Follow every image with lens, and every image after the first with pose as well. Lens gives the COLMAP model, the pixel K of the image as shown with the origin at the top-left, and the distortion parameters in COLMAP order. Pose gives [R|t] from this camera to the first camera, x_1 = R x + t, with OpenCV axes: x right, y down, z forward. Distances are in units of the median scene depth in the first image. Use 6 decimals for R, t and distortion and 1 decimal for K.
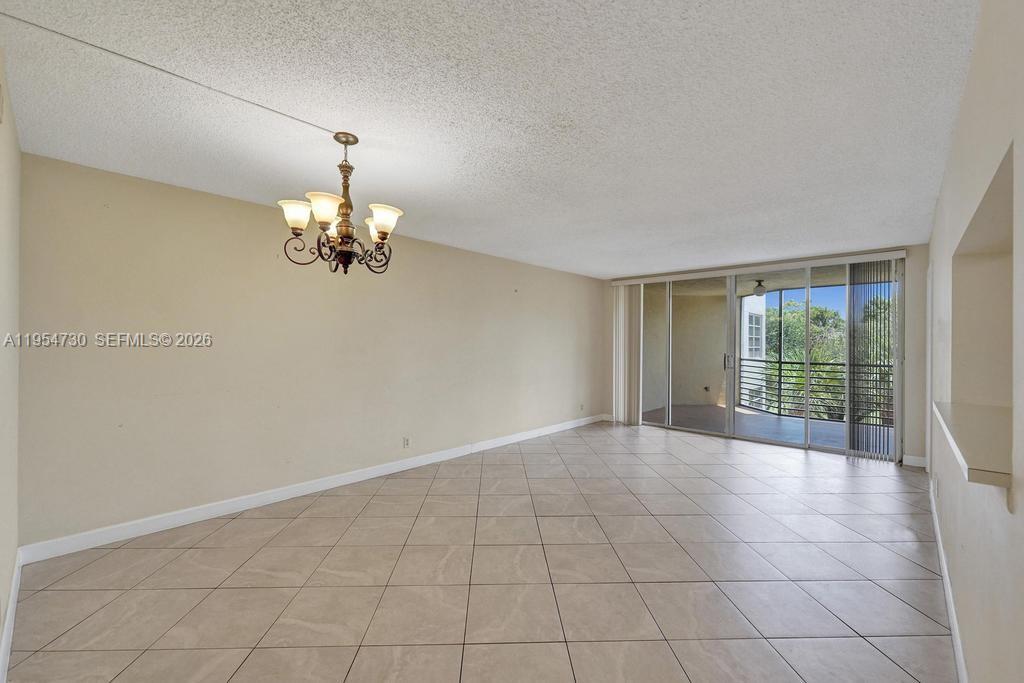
lens RADIAL K [[420.3, 0, 509.7], [0, 420.3, 344.7], [0, 0, 1]] dist [0.001100, 0.000160]
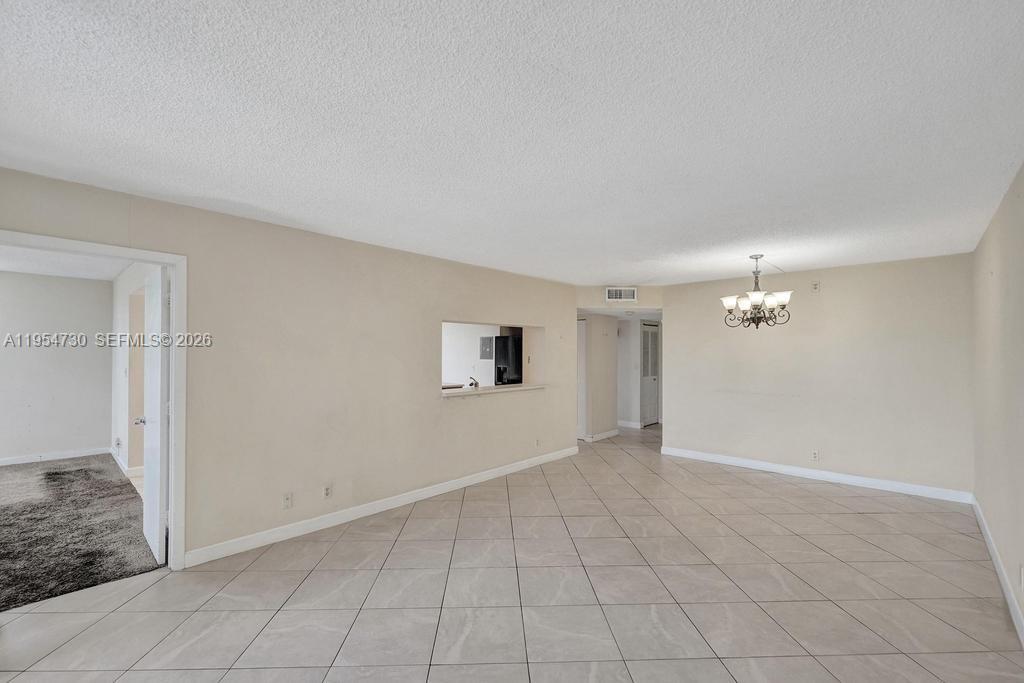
lens RADIAL K [[434.2, 0, 506.6], [0, 434.2, 352.8], [0, 0, 1]] dist [-0.000316, -0.000149]
pose [[-0.999964, -0.008444, -0.000950, 0.286815], [-0.008445, 0.999964, 0.000785, -0.022191], [0.000943, 0.000793, -0.999999, 1.169882]]
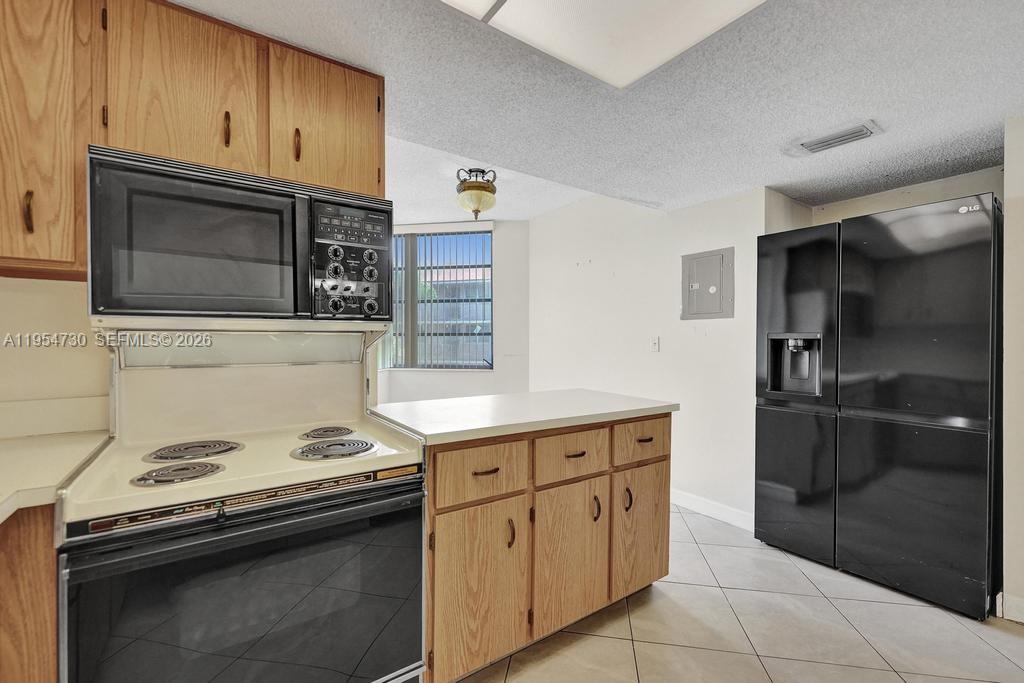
lens RADIAL K [[431.2, 0, 509.9], [0, 431.2, 343.8], [0, 0, 1]] dist [0.000046, 0.000044]
pose [[-0.978667, -0.007153, 0.205327, 0.480023], [-0.005658, 0.999953, 0.007866, 0.029669], [-0.205374, 0.006536, -0.978662, 0.171271]]
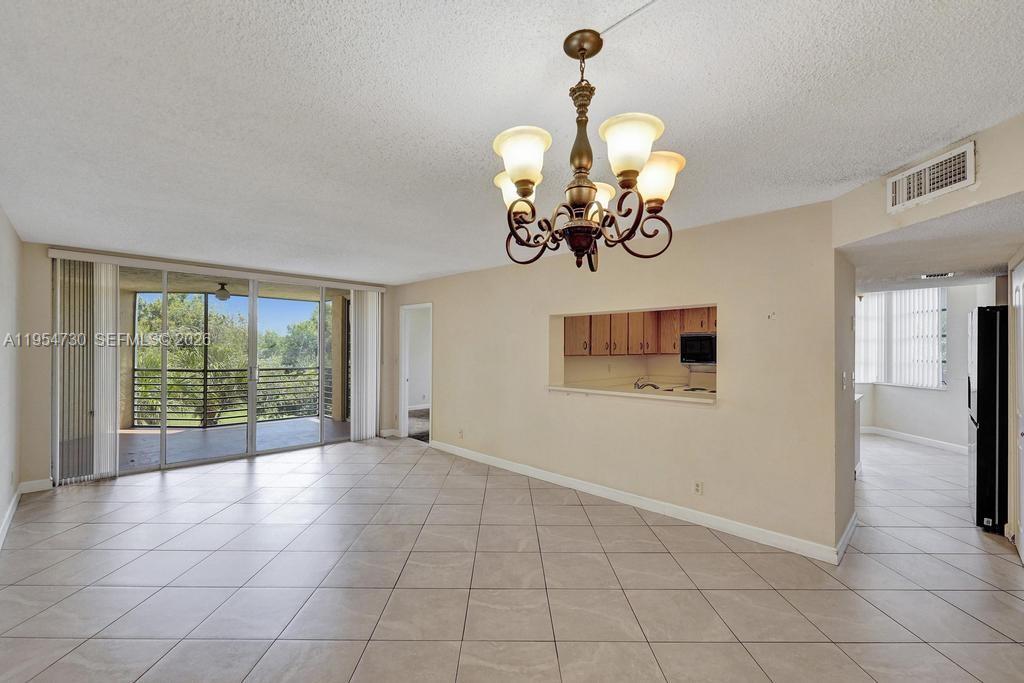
lens RADIAL K [[425.1, 0, 505.4], [0, 425.1, 346.4], [0, 0, 1]] dist [0.000293, -0.000043]
pose [[0.035536, -0.000618, 0.999368, -0.404861], [-0.002329, 0.999997, 0.000701, -0.021217], [-0.999366, -0.002352, 0.035535, 0.435745]]
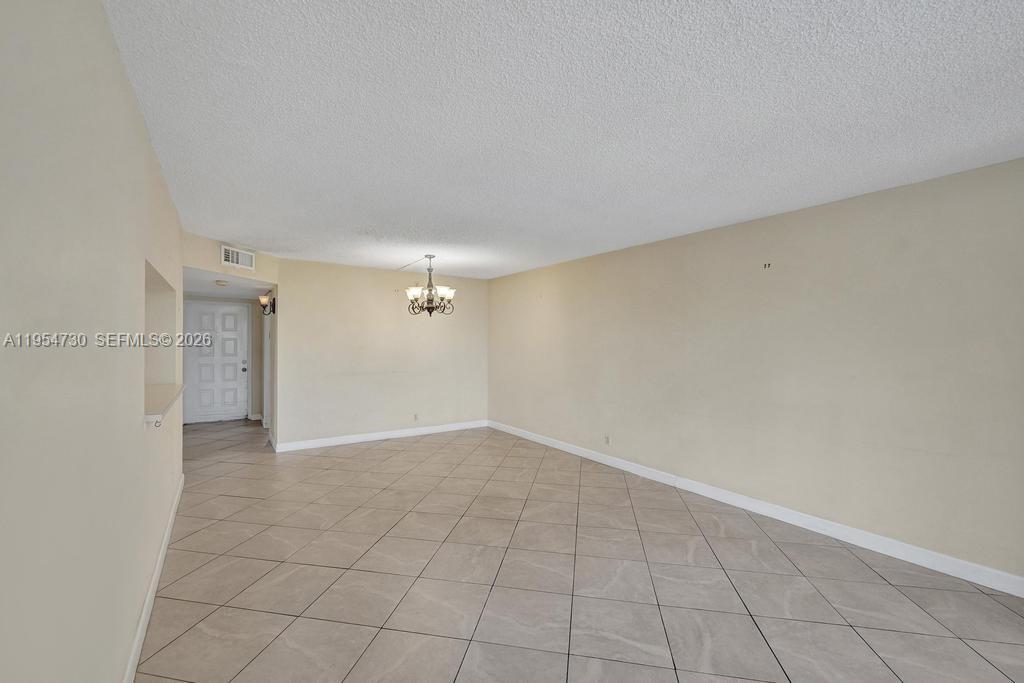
lens RADIAL K [[424.9, 0, 509.9], [0, 424.9, 340.9], [0, 0, 1]] dist [0.001390, -0.004156]
pose [[-0.214426, -0.009887, -0.976690, 0.687974], [-0.010742, 0.999912, -0.007764, -0.010521], [0.976681, 0.008827, -0.214514, 0.761106]]
